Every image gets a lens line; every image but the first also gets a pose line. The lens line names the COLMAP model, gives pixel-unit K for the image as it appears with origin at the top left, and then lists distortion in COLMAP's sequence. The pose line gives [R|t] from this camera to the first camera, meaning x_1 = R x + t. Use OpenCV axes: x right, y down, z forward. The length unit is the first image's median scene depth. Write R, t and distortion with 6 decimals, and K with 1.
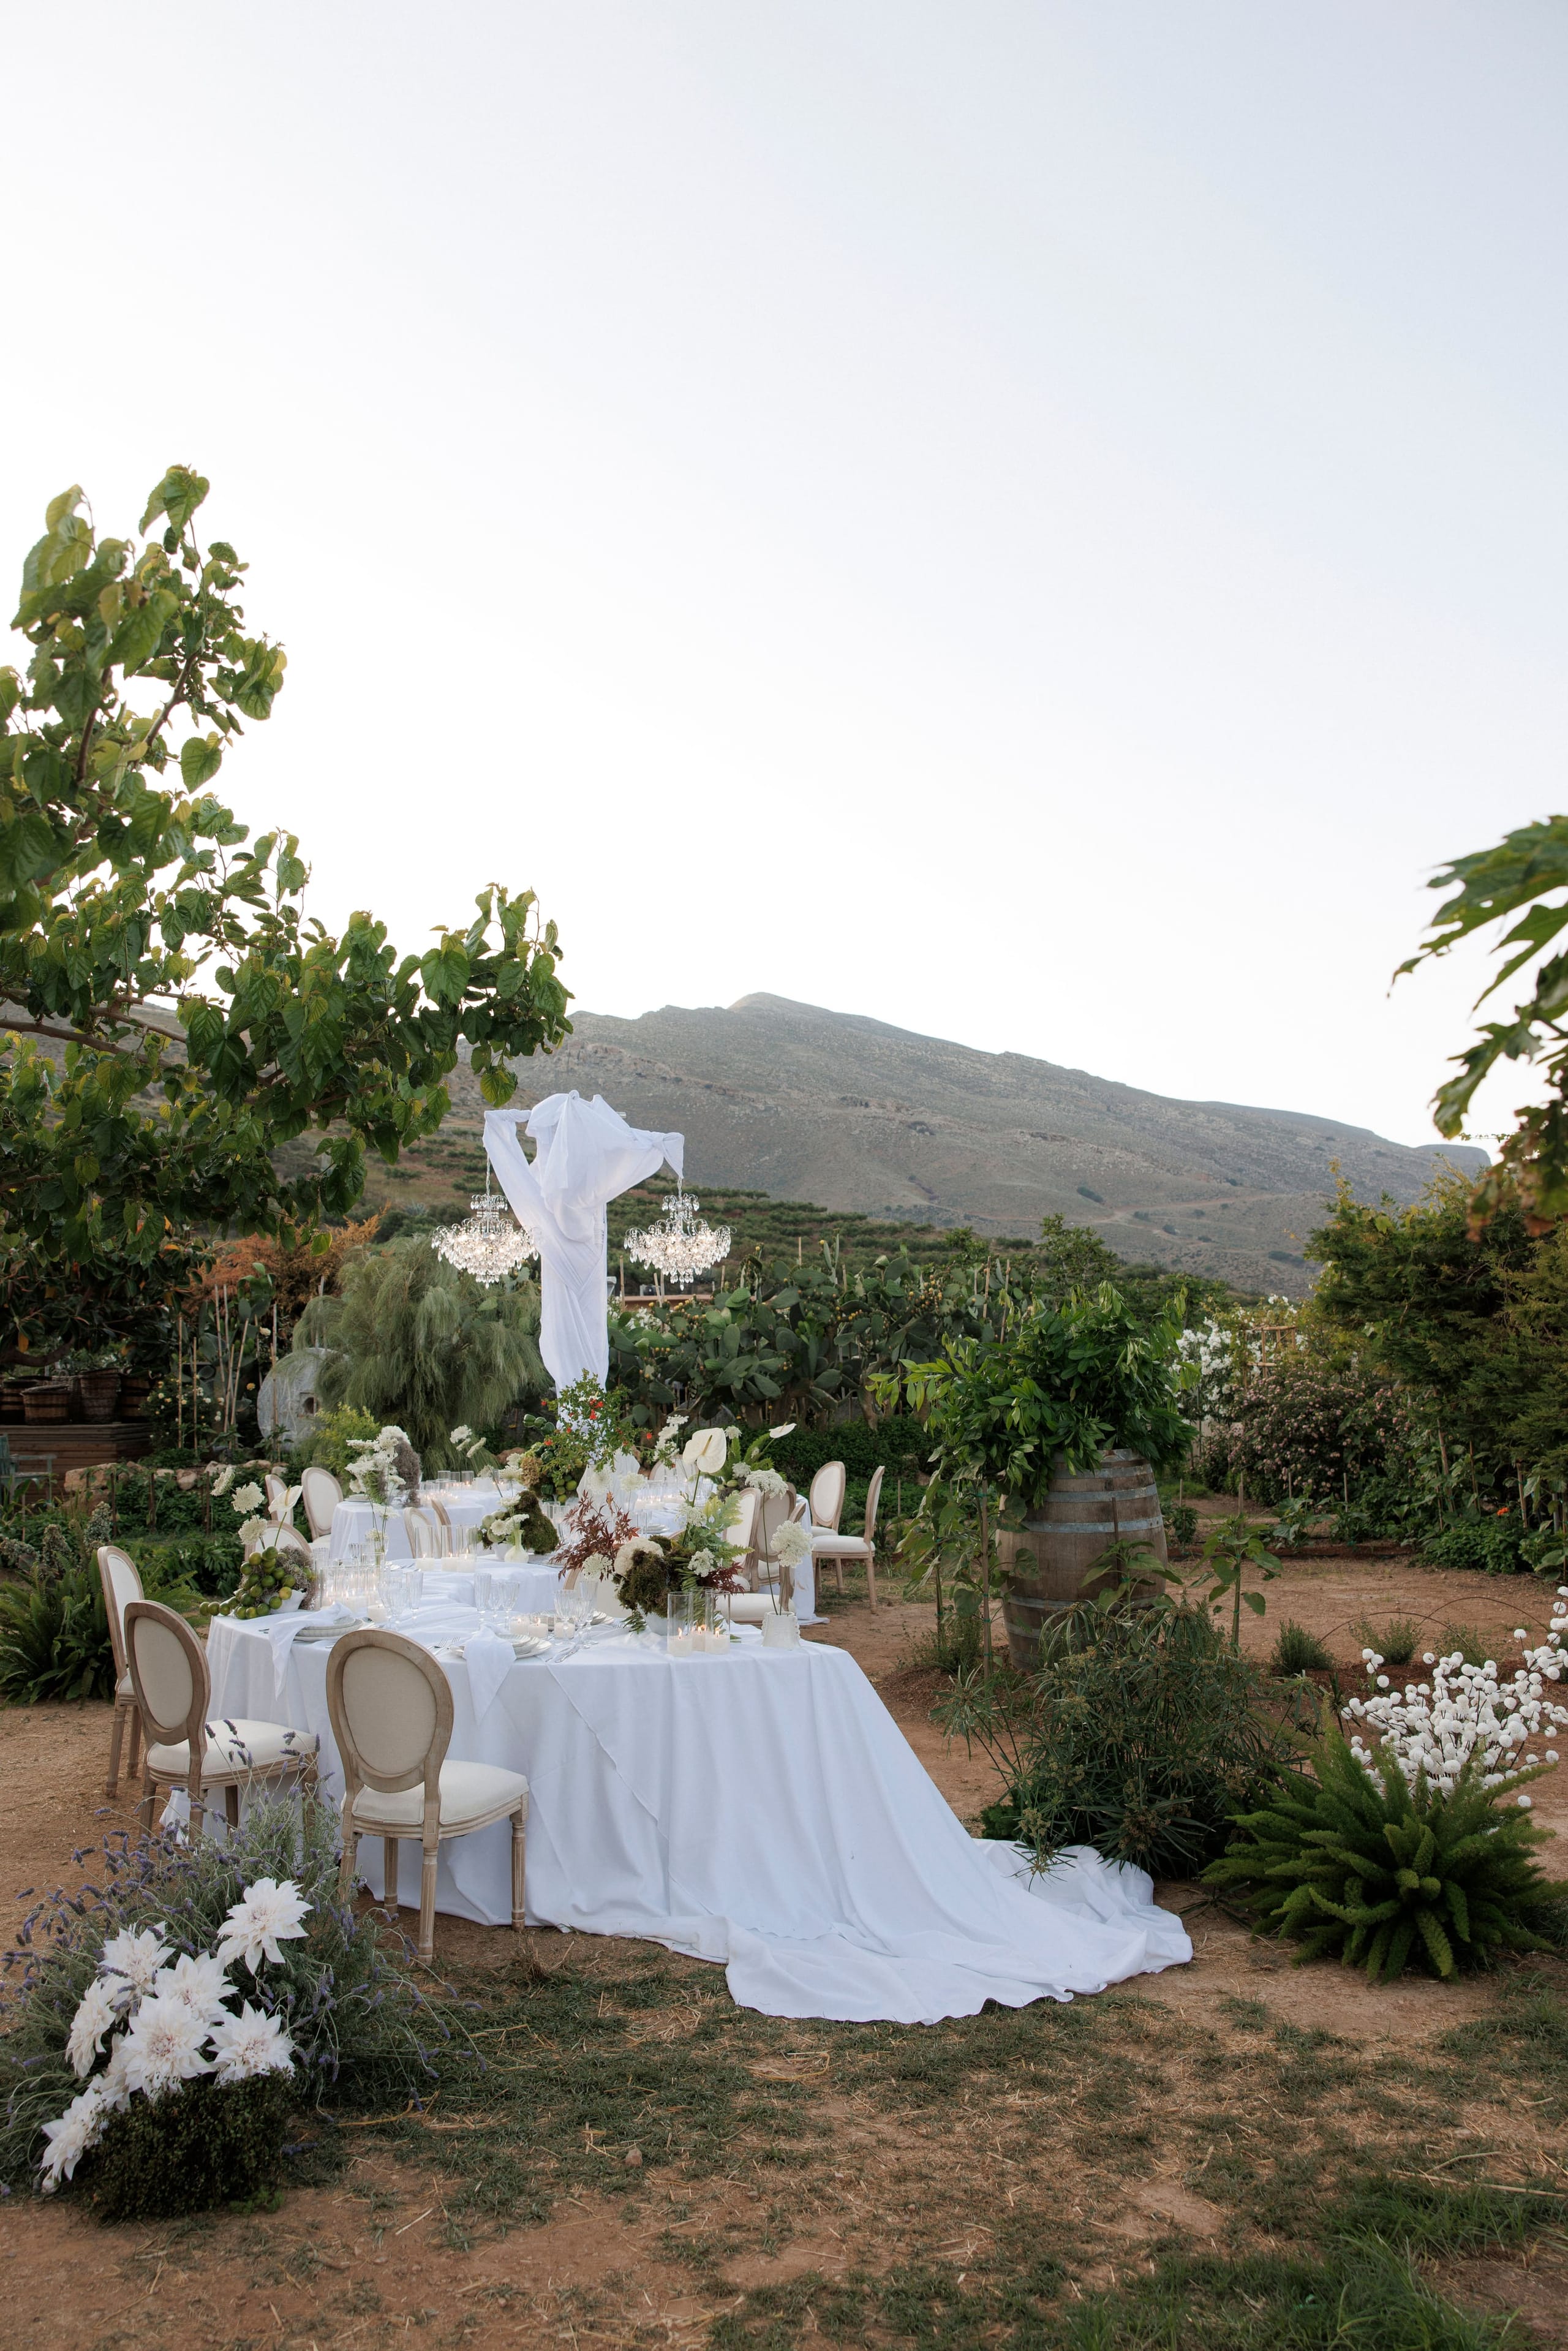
lens RADIAL K [[1945.4, 0, 784.0], [0, 1945.4, 1175.5], [0, 0, 1]] dist [0.034099, -0.003695]
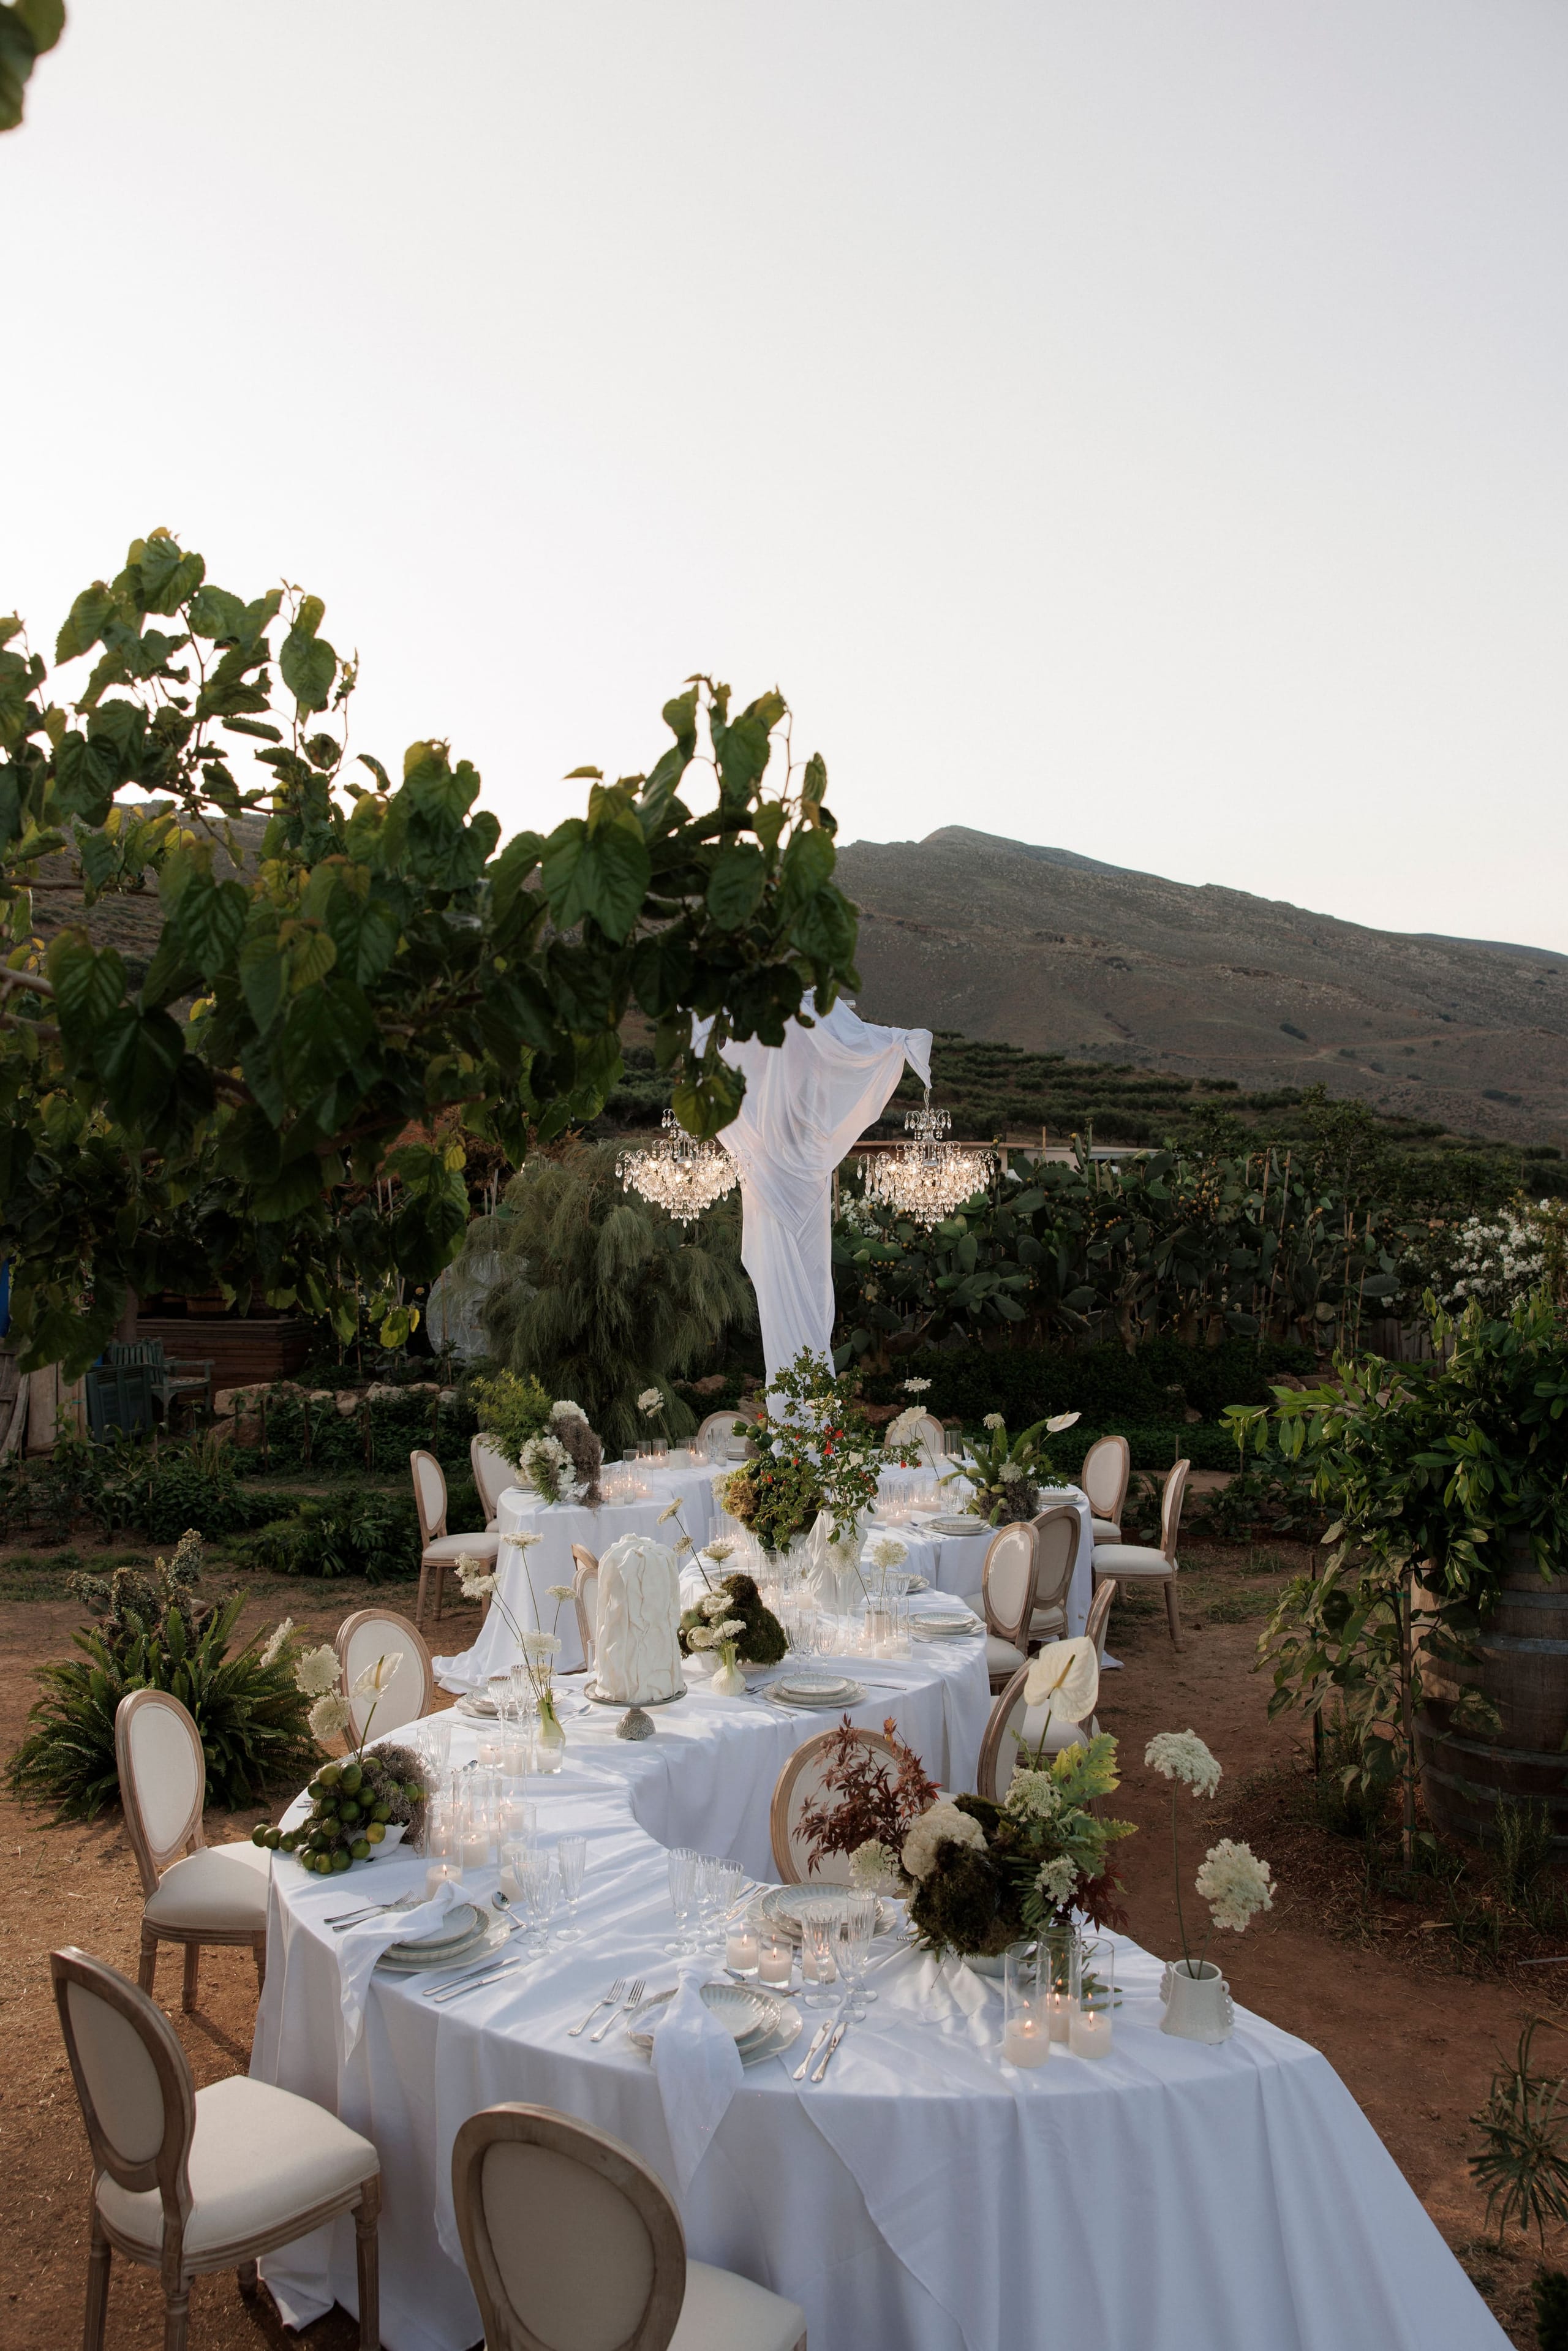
lens RADIAL K [[1945.4, 0, 784.0], [0, 1945.4, 1175.5], [0, 0, 1]] dist [0.034099, -0.003695]
pose [[0.995242, 0.005030, -0.097307, -0.033418], [0.003126, 0.996504, 0.083485, -0.028131], [0.097387, -0.083392, 0.991747, 0.214703]]
